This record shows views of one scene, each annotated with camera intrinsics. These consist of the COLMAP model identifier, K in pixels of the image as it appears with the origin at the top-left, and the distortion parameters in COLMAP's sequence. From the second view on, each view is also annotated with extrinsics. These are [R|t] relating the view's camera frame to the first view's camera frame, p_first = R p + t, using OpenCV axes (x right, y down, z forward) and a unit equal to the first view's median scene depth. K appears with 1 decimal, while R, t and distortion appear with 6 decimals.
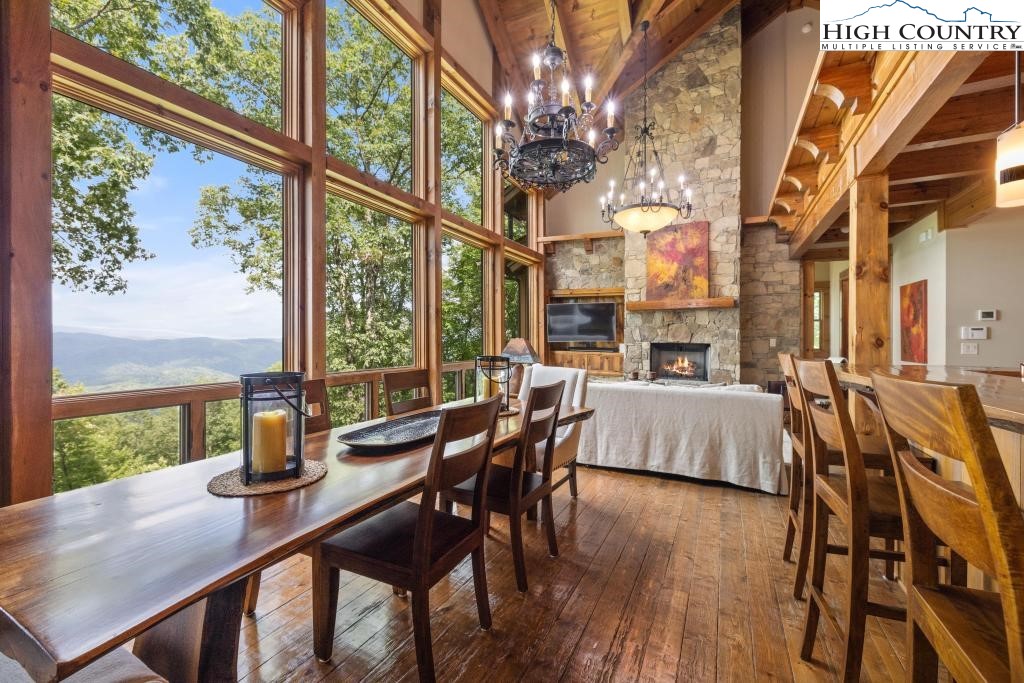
lens RADIAL K [[439.0, 0, 512.0], [0, 439.0, 341.5], [0, 0, 1]] dist [0.000497, 0.000005]
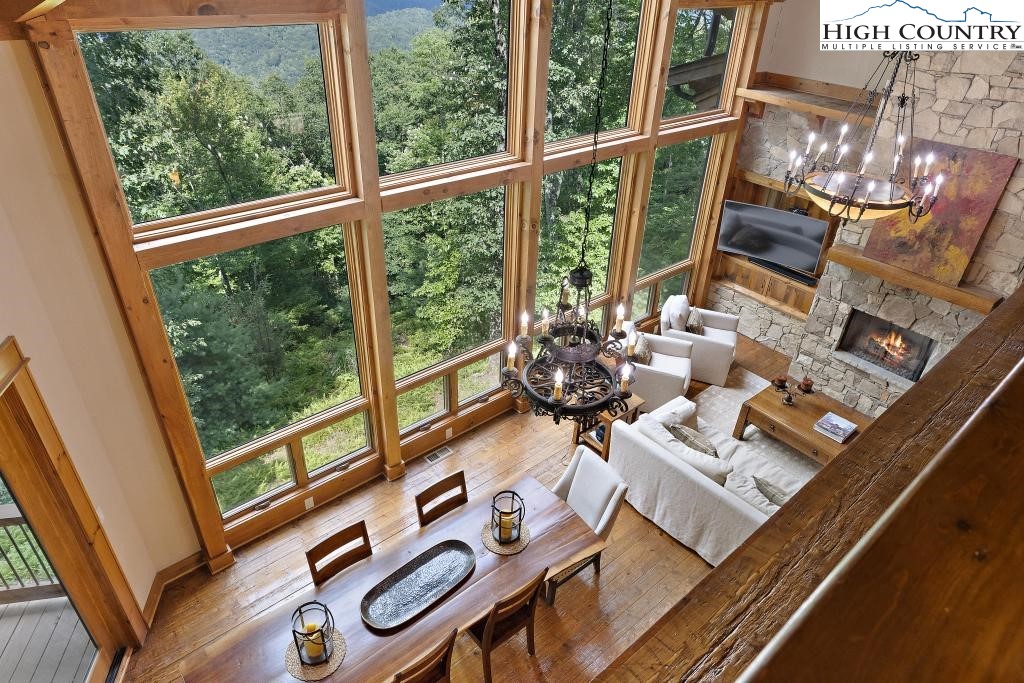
lens RADIAL K [[631.7, 0, 512.0], [0, 631.7, 341.5], [0, 0, 1]] dist [-0.003927, -0.000225]
pose [[0.921198, 0.235570, -0.309679, 0.148173], [-0.036532, 0.844746, 0.533919, -0.472583], [0.387375, -0.480532, 0.786784, -0.006056]]
